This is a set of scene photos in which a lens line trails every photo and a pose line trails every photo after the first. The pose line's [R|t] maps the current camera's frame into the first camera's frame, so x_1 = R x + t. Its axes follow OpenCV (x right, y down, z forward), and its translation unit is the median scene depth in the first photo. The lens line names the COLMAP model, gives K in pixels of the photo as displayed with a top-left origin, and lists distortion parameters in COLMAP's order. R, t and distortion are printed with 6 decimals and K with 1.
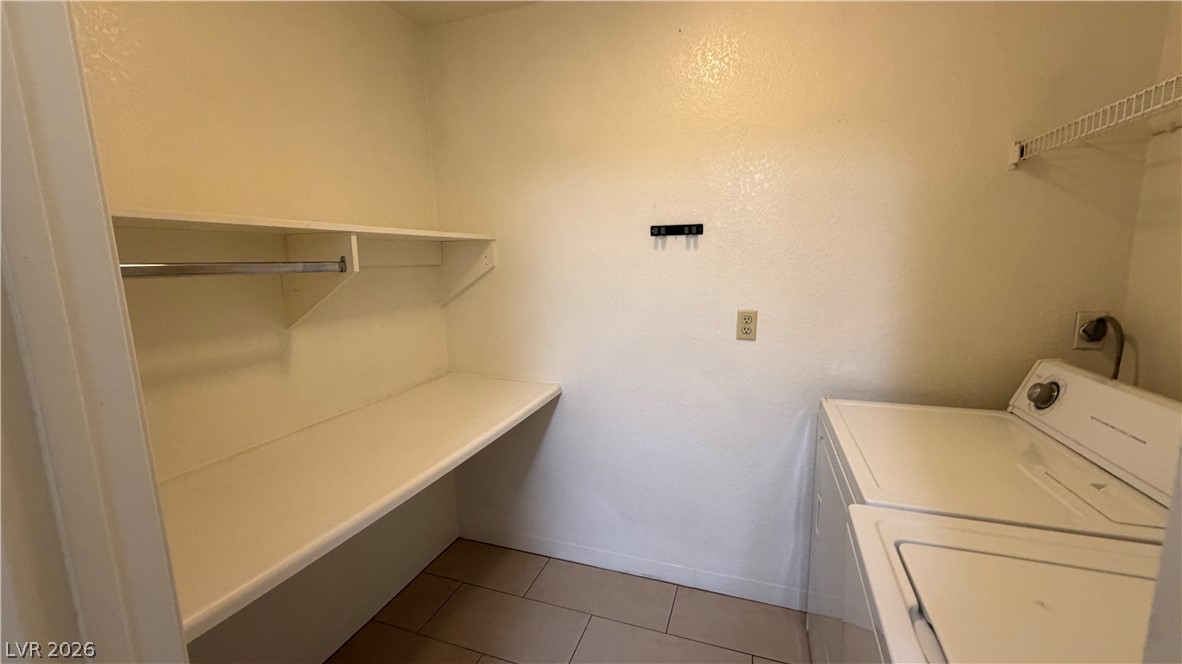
lens RADIAL K [[472.7, 0, 591.6], [0, 472.7, 334.2], [0, 0, 1]] dist [-0.000539, 0.000763]
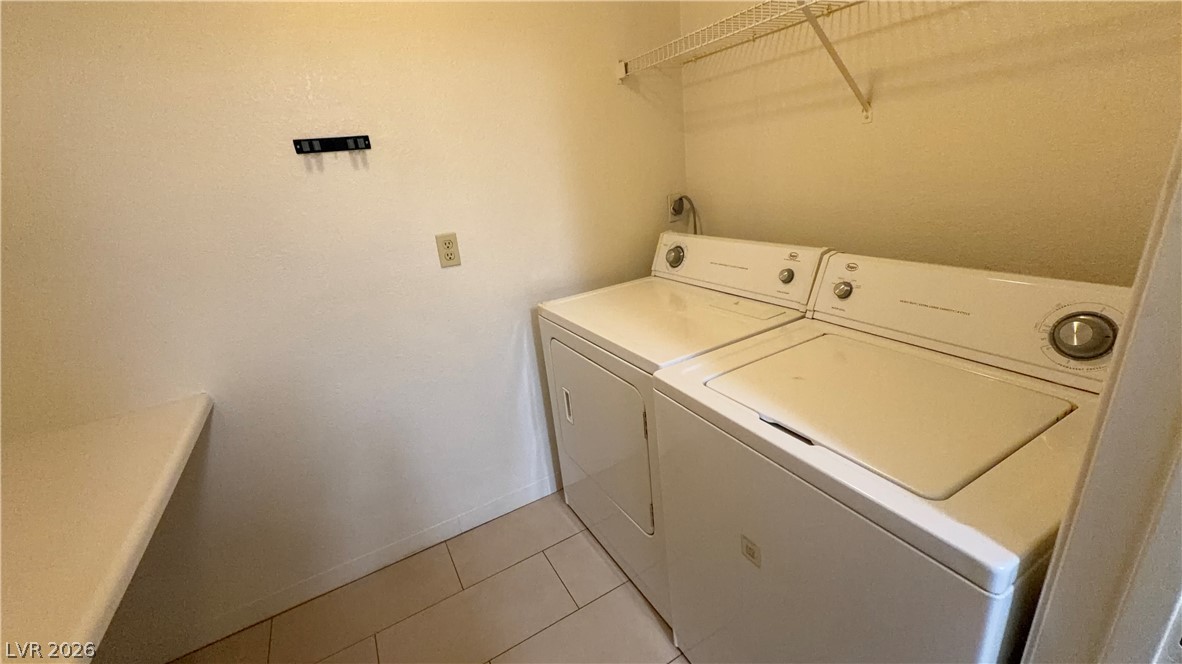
lens RADIAL K [[472.7, 0, 592.3], [0, 472.7, 333.2], [0, 0, 1]] dist [-0.000539, 0.000763]
pose [[0.650041, -0.302135, 0.697253, -0.197014], [0.205200, 0.953265, 0.221764, -0.013135], [-0.731669, -0.001079, 0.681659, 0.187200]]
